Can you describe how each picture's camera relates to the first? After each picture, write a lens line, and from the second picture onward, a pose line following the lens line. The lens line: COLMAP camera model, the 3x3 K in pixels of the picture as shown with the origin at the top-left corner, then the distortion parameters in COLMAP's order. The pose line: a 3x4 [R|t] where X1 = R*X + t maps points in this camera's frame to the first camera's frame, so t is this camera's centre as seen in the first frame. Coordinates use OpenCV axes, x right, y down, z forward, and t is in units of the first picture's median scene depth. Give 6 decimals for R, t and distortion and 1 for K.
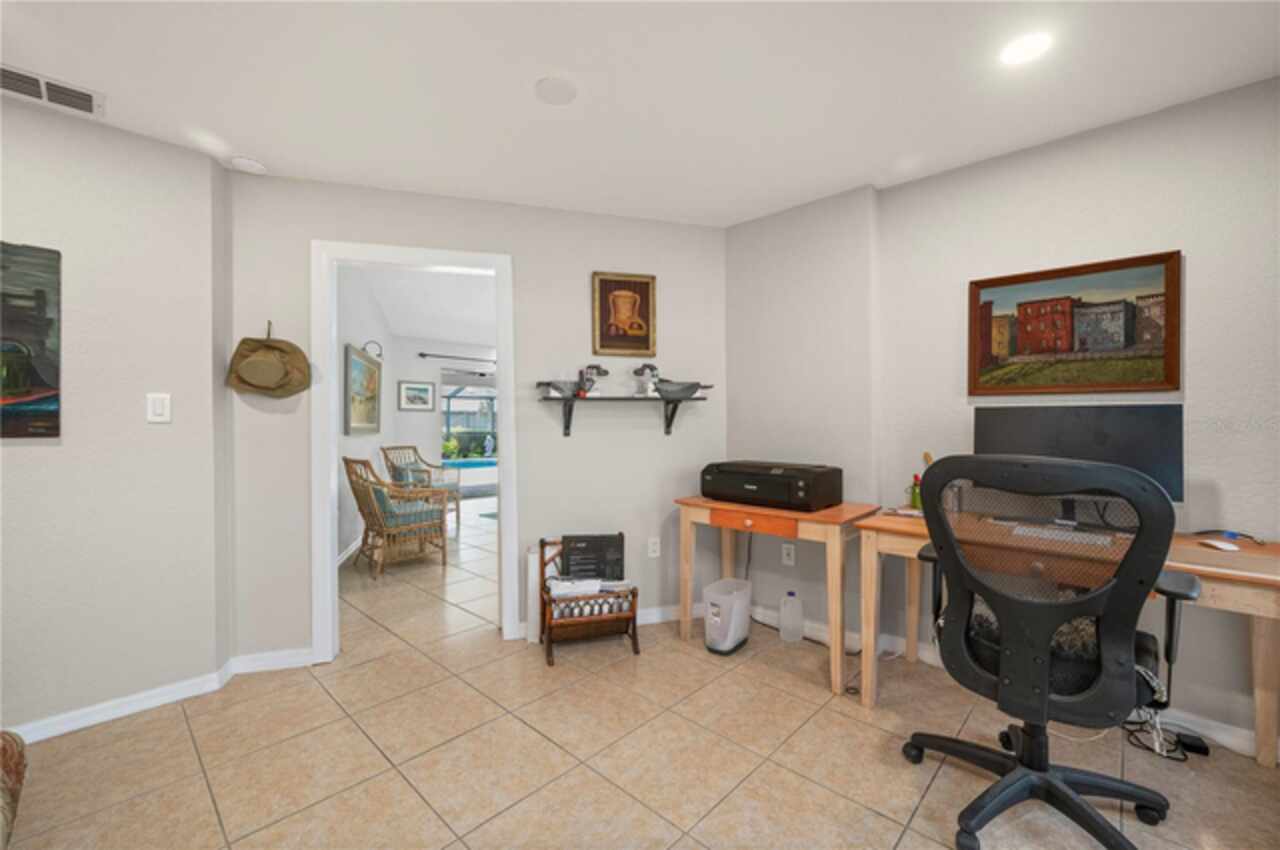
lens RADIAL K [[517.5, 0, 640.0], [0, 517.5, 425.0], [0, 0, 1]] dist [-0.017188, -0.000126]
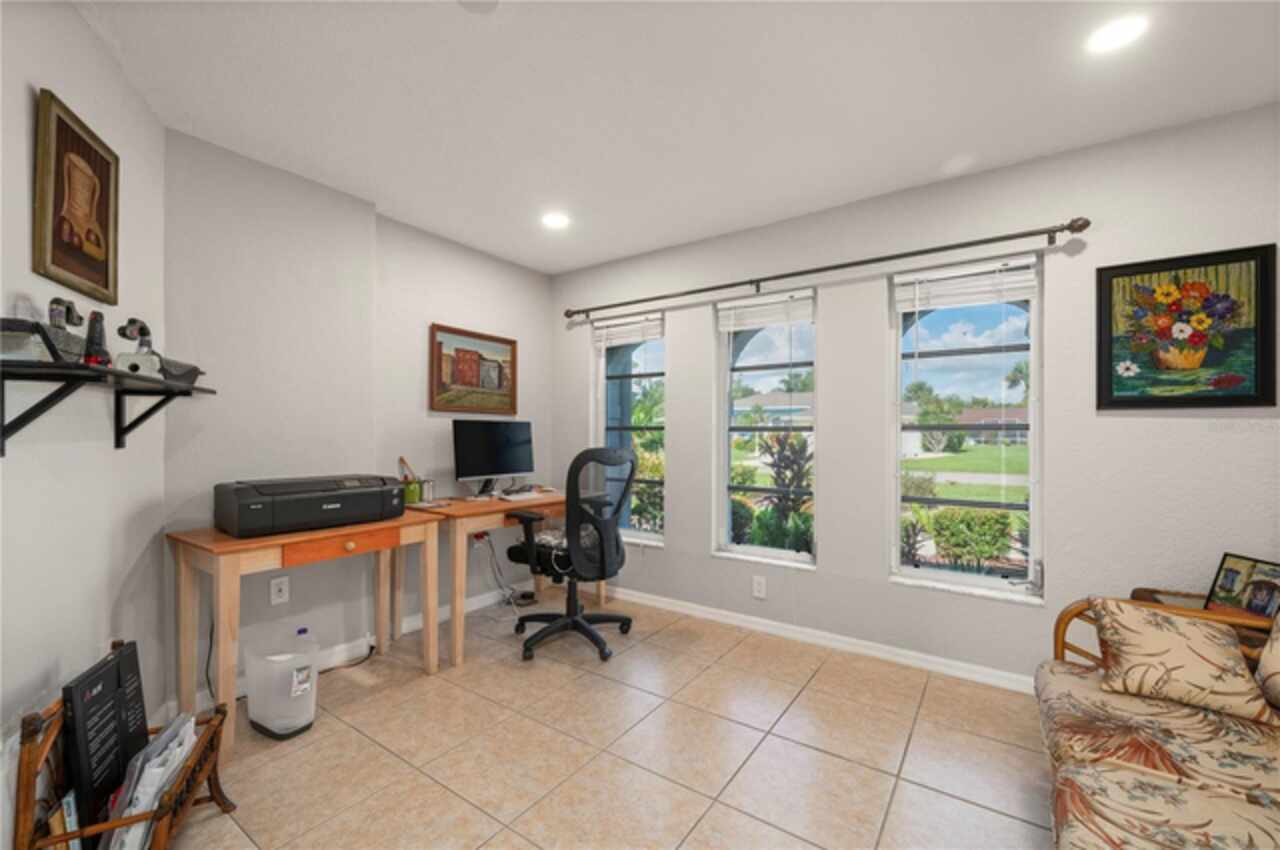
lens RADIAL K [[526.5, 0, 644.5], [0, 526.5, 428.2], [0, 0, 1]] dist [0.002073, 0.000013]
pose [[-0.161388, 0.011128, 0.986828, -0.795357], [-0.002290, 0.999930, -0.011651, 0.002826], [-0.986888, -0.004140, -0.161351, 0.711261]]
